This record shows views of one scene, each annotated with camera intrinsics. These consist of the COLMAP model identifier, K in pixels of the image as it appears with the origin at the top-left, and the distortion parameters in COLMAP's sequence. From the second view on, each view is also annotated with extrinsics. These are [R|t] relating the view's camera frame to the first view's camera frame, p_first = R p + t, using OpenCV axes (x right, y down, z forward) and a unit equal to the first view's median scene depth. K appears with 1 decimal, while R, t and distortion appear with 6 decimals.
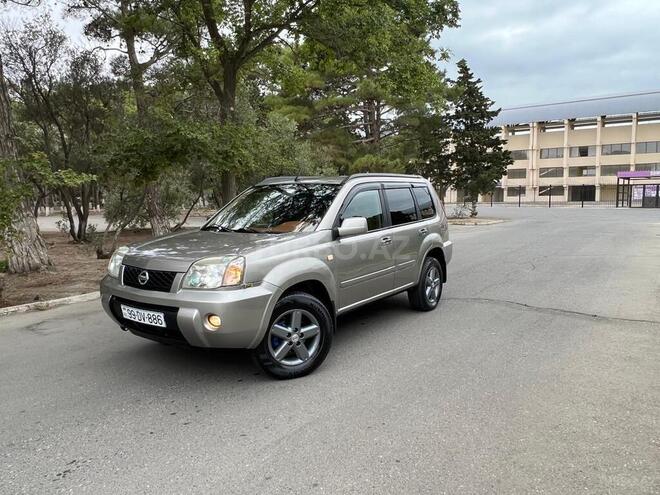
lens RADIAL K [[479.1, 0, 330.0], [0, 479.1, 247.5], [0, 0, 1]] dist [-0.000113, -0.004873]
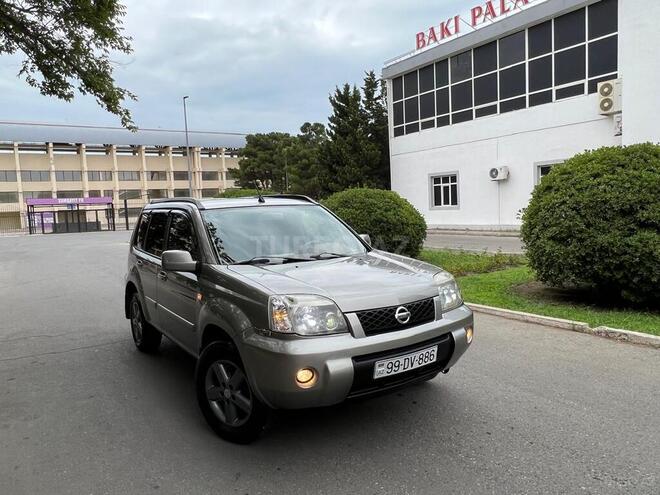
lens RADIAL K [[476.0, 0, 325.4], [0, 476.0, 247.7], [0, 0, 1]] dist [-0.002313, 0.000227]
pose [[0.375903, -0.081105, 0.923103, -0.230128], [0.133087, 0.990560, 0.032837, -0.018735], [-0.917052, 0.110509, 0.383148, 0.155112]]
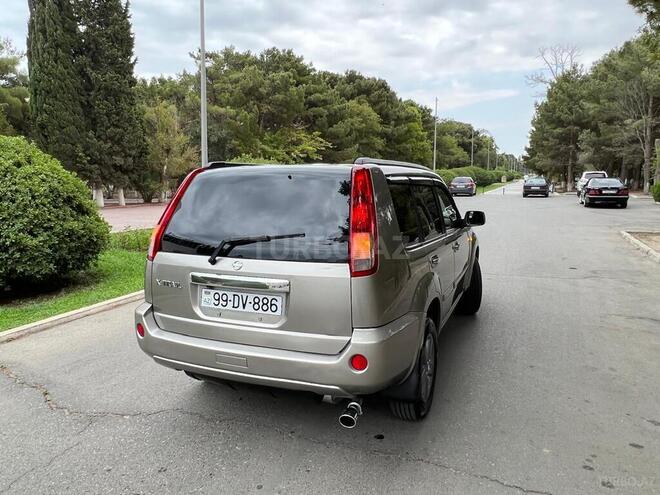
lens RADIAL K [[479.3, 0, 326.1], [0, 479.3, 244.9], [0, 0, 1]] dist [0.002652, -0.005117]
pose [[-0.980574, 0.049598, -0.189776, 0.057271], [0.003223, 0.971448, 0.237232, -0.062344], [0.196124, 0.232012, -0.952736, 0.521857]]
